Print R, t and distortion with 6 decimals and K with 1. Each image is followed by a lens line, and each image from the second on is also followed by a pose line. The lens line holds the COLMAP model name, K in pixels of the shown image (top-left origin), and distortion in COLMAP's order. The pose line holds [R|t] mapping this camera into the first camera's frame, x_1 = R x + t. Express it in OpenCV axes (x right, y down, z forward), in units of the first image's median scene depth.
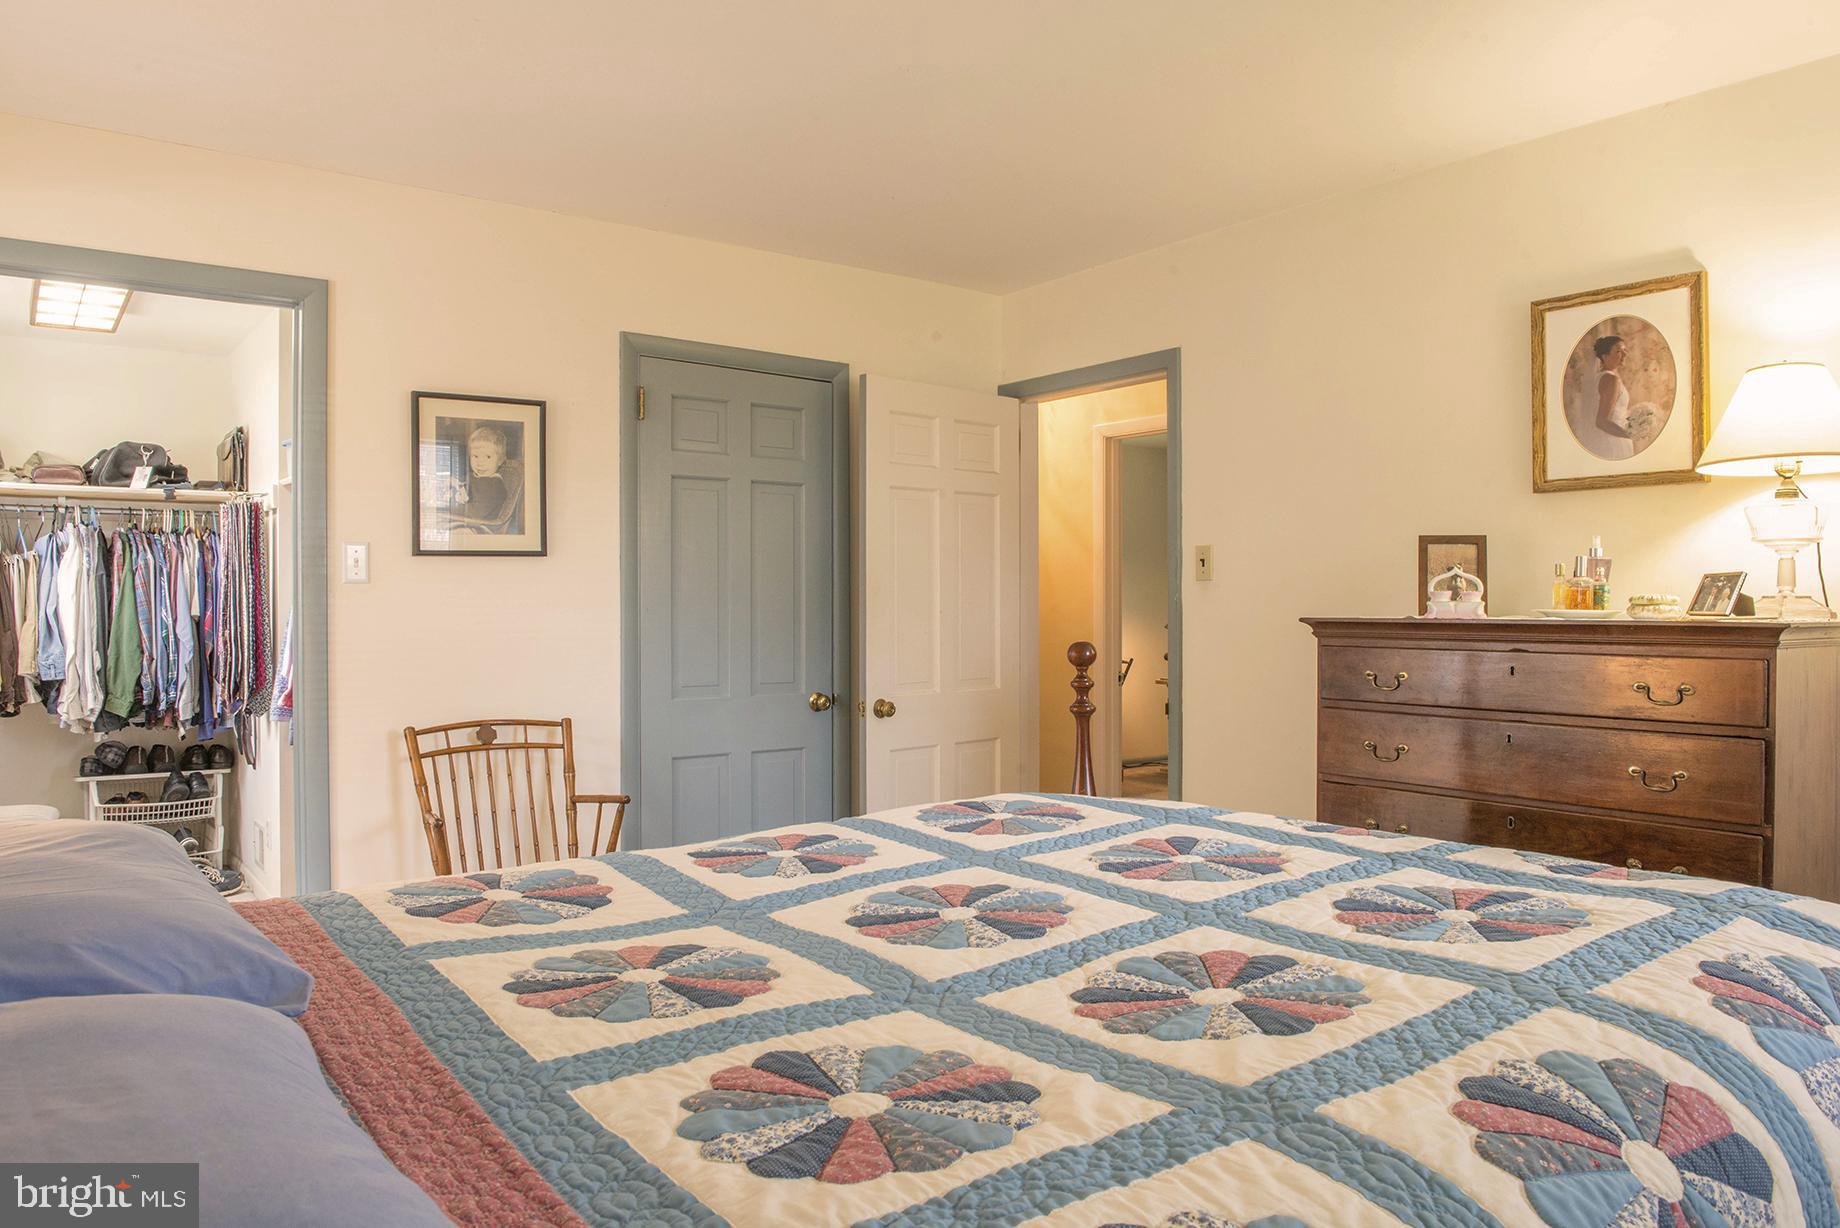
lens RADIAL K [[1252.2, 0, 917.4], [0, 1252.2, 611.1], [0, 0, 1]] dist [-0.049425, -0.006878]
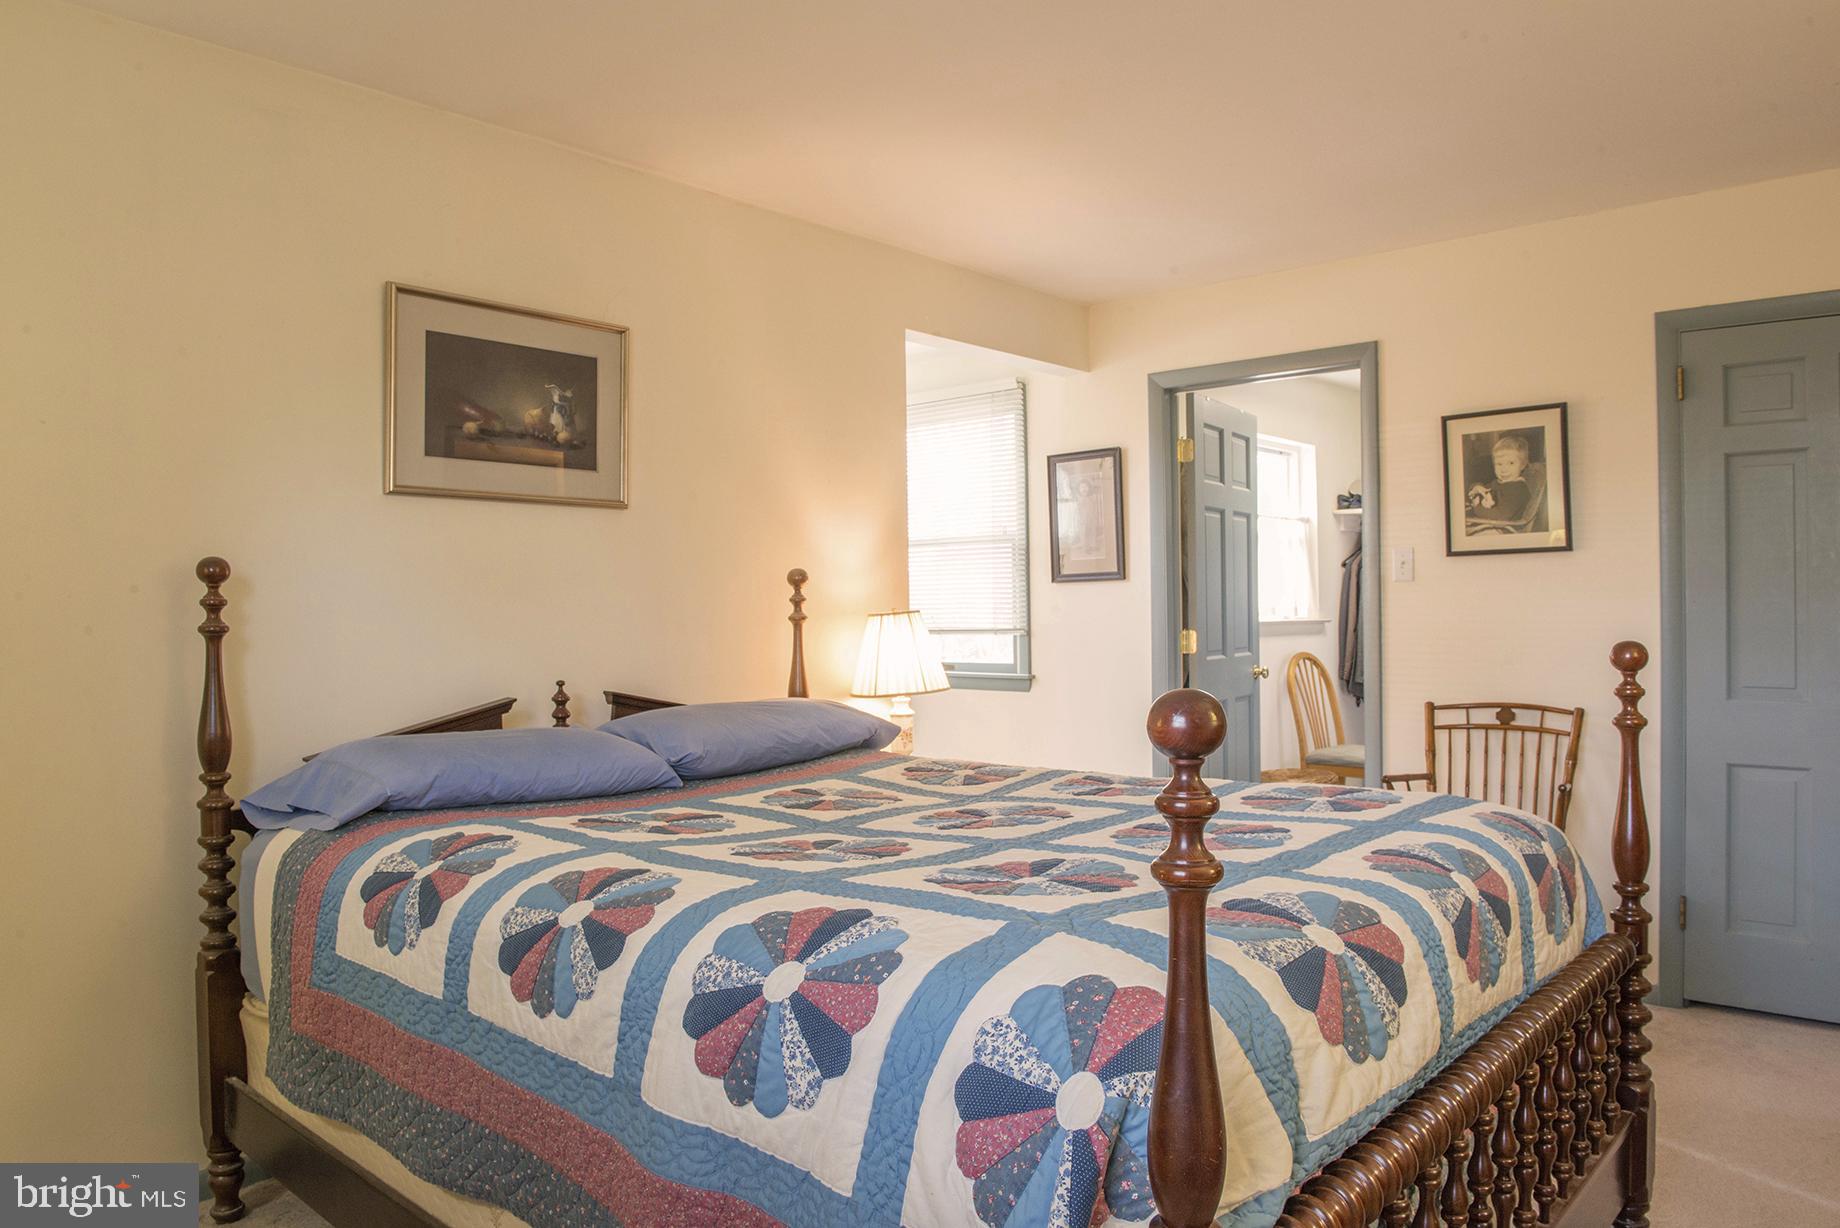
lens RADIAL K [[1252.2, 0, 917.1], [0, 1252.2, 603.1], [0, 0, 1]] dist [-0.049425, -0.006878]
pose [[0.213351, -0.002310, -0.976973, 0.606856], [0.007848, 0.999969, -0.000650, -0.004033], [0.976944, -0.007529, 0.213363, 0.254817]]
